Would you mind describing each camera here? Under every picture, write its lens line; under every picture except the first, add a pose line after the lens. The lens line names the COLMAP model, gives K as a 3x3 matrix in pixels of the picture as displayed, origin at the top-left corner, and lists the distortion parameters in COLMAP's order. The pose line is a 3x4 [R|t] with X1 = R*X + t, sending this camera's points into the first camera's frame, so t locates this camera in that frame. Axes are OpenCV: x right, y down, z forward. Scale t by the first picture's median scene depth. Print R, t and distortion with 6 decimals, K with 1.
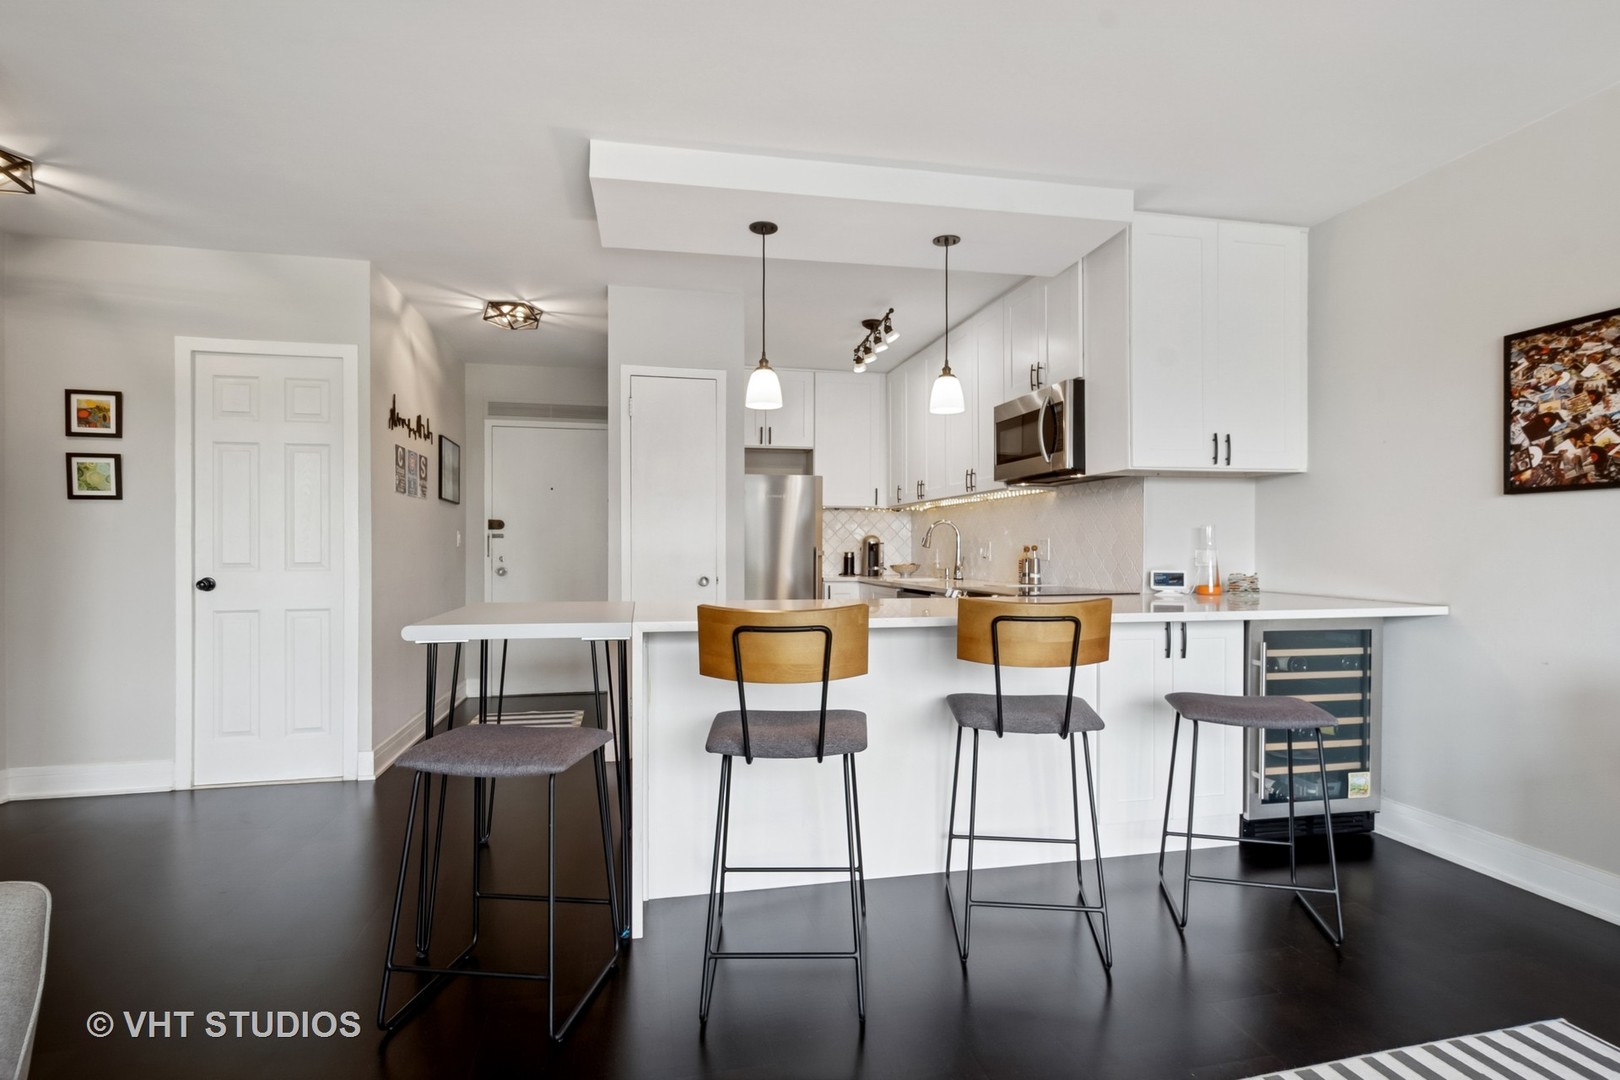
lens RADIAL K [[824.5, 0, 828.0], [0, 824.5, 546.6], [0, 0, 1]] dist [0.005504, -0.000936]
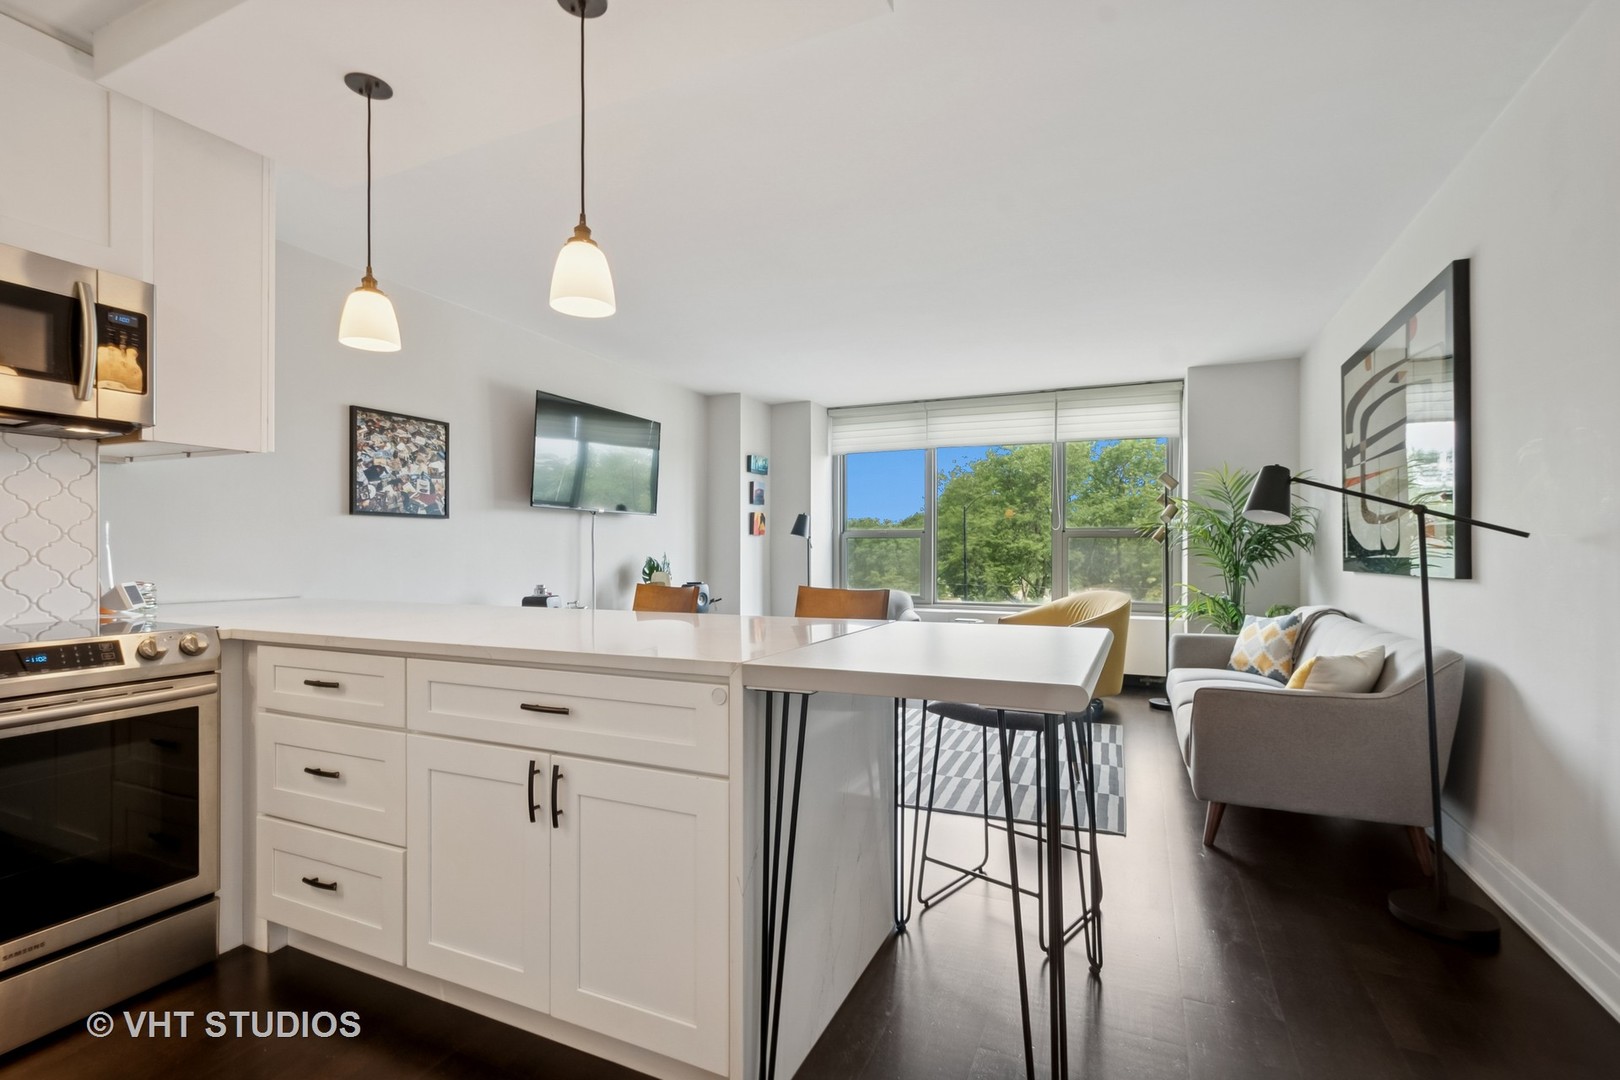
lens RADIAL K [[725.8, 0, 836.6], [0, 725.8, 552.2], [0, 0, 1]] dist [0.009701, -0.001526]
pose [[-0.808227, -0.004214, 0.588856, -0.470420], [-0.002707, 0.999990, 0.003441, -0.002657], [-0.588864, 0.001187, -0.808231, 1.161659]]
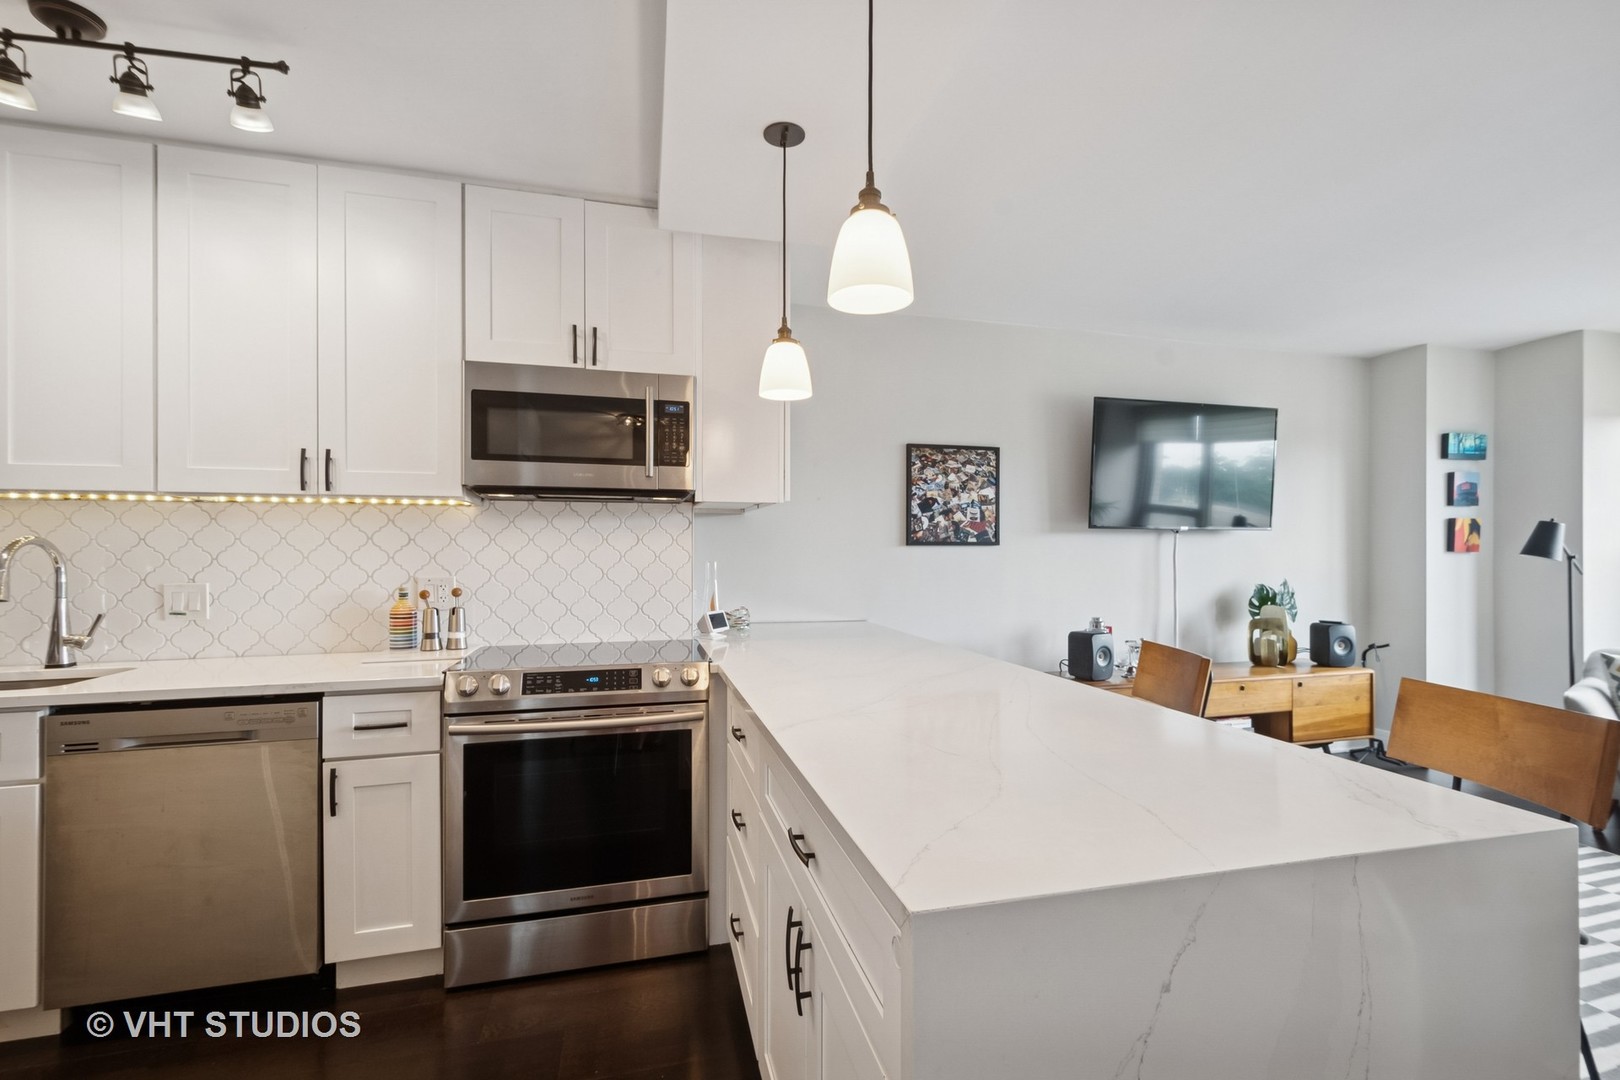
lens RADIAL K [[725.8, 0, 810.2], [0, 725.8, 551.7], [0, 0, 1]] dist [0.009701, -0.001526]
pose [[-0.038926, 0.001787, 0.999240, -0.407166], [-0.000876, 0.999998, -0.001823, -0.036724], [-0.999242, -0.000947, -0.038925, 0.936972]]
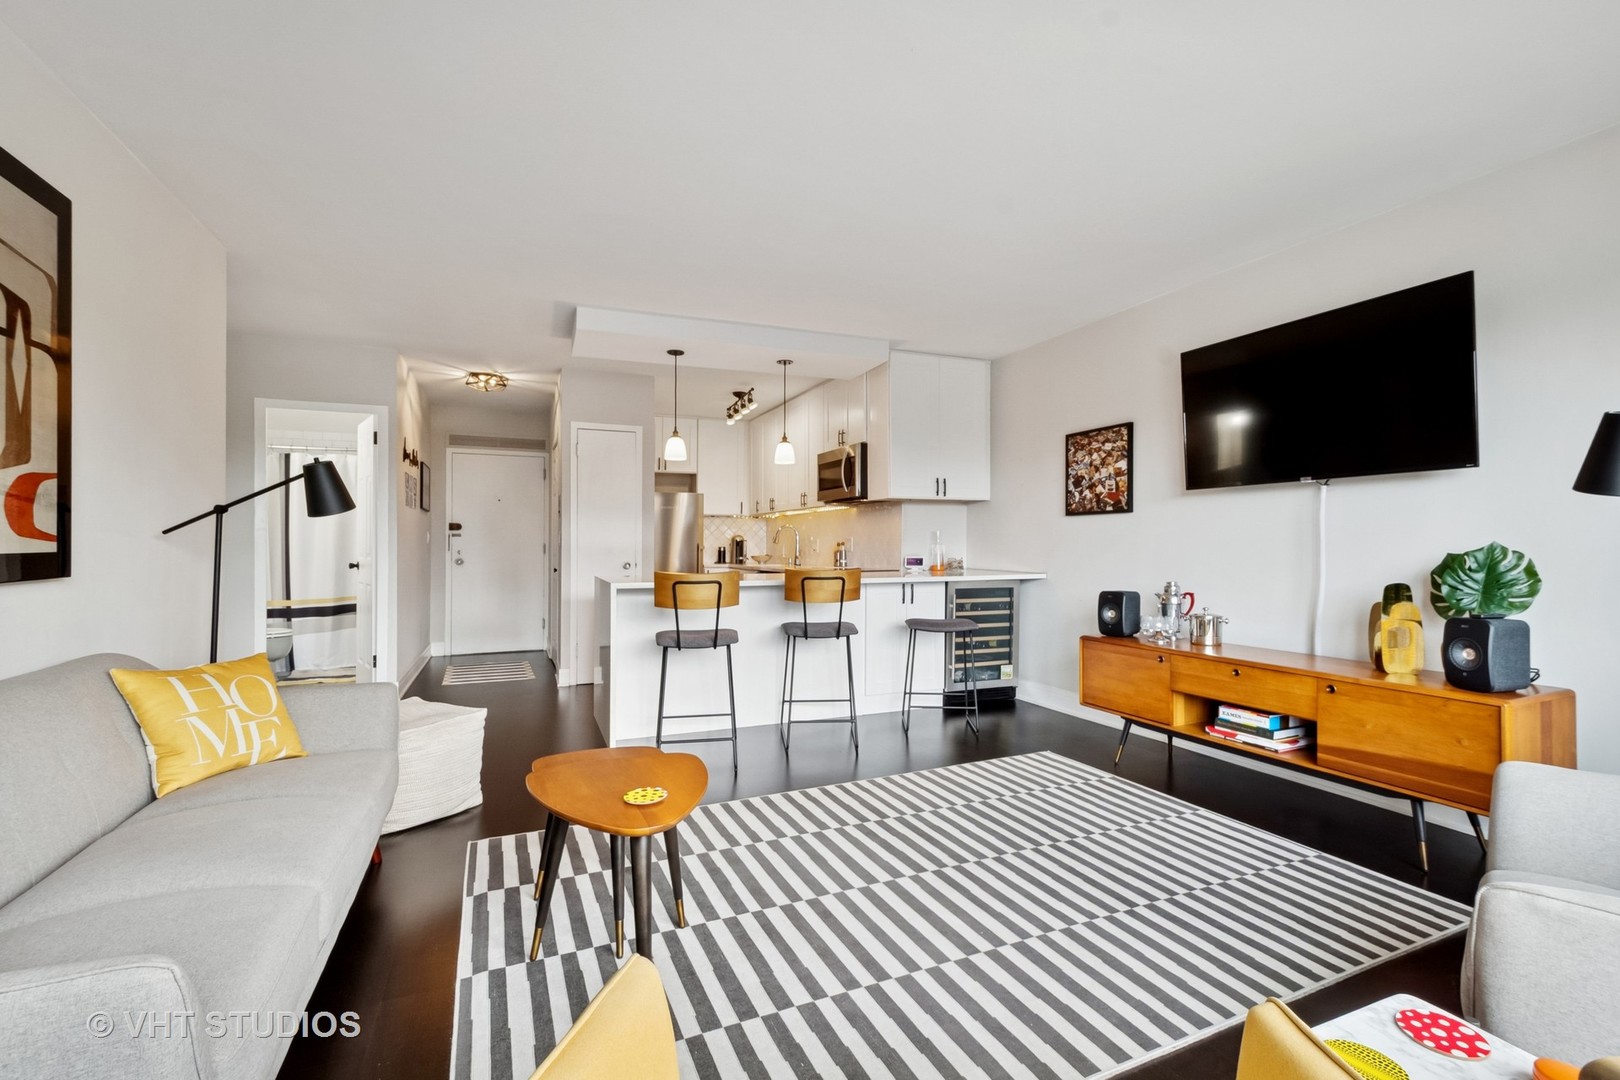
lens RADIAL K [[725.8, 0, 827.0], [0, 725.8, 545.5], [0, 0, 1]] dist [0.009701, -0.001526]
pose [[0.983926, -0.001254, 0.178571, -0.034567], [0.000814, 0.999996, 0.002538, 0.001953], [-0.178574, -0.002352, 0.983924, -0.447263]]
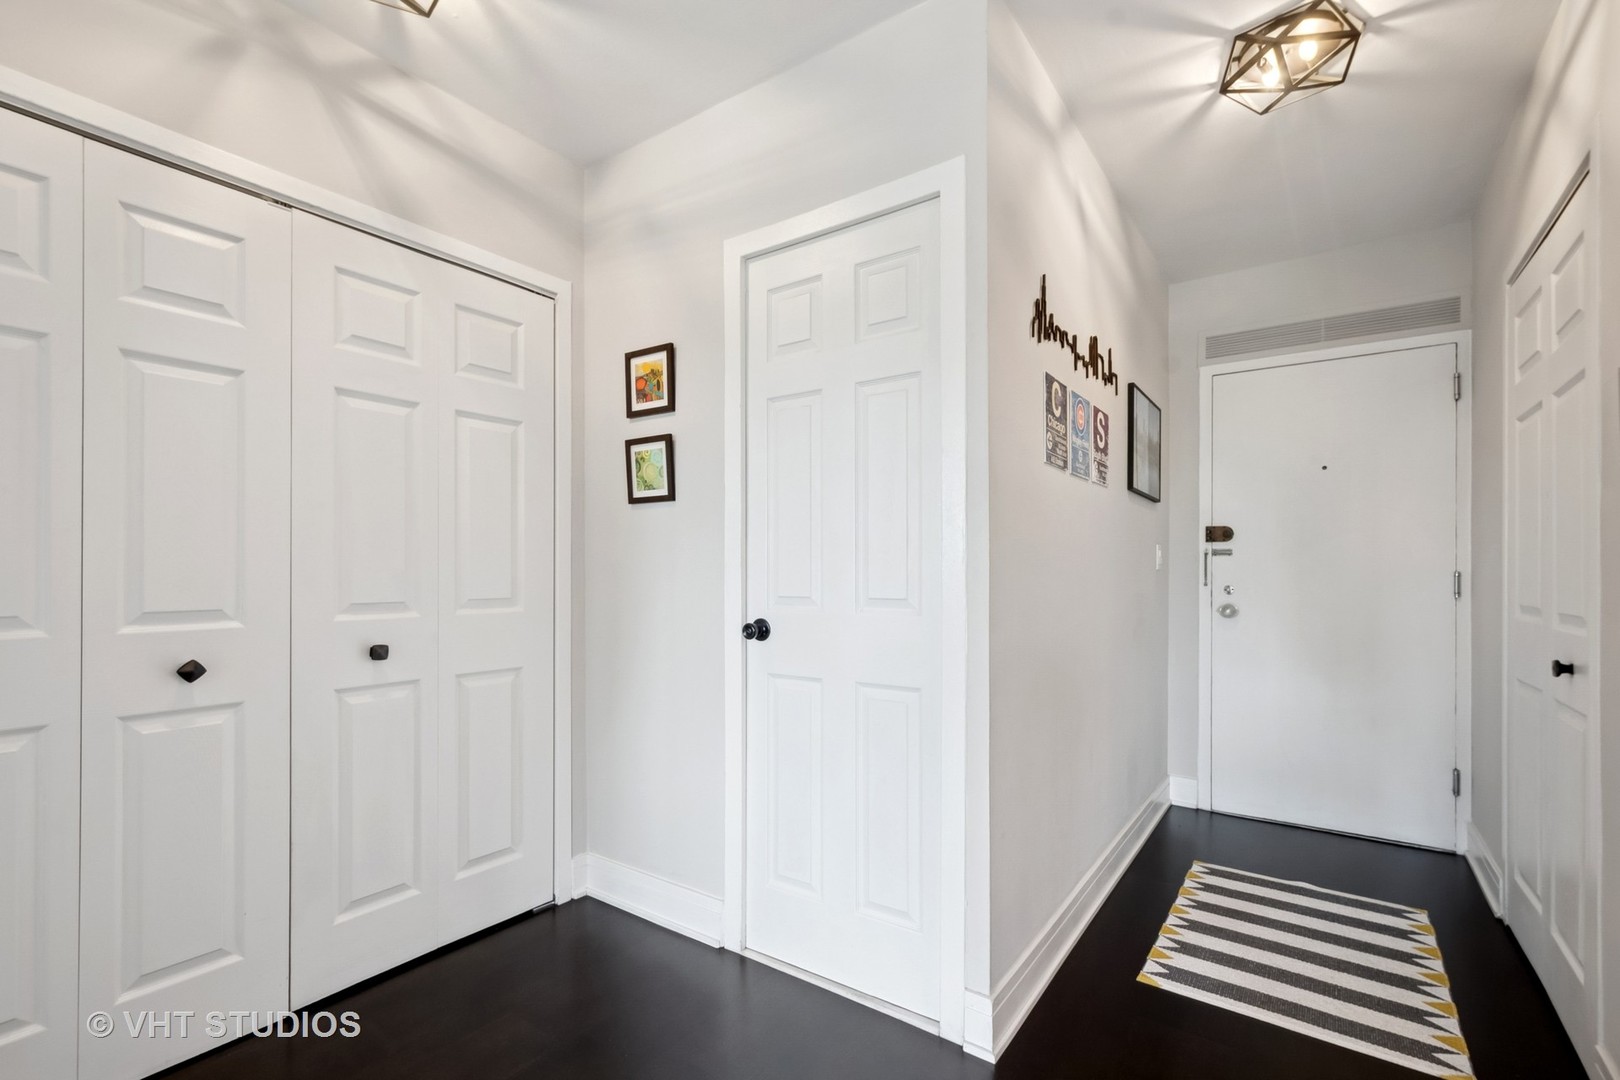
lens RADIAL K [[725.8, 0, 811.8], [0, 725.8, 571.0], [0, 0, 1]] dist [0.009701, -0.001526]
pose [[0.660280, 0.002069, -0.751017, -0.327942], [-0.001350, 0.999998, 0.001568, 0.000666], [0.751019, -0.000022, 0.660281, 0.694496]]
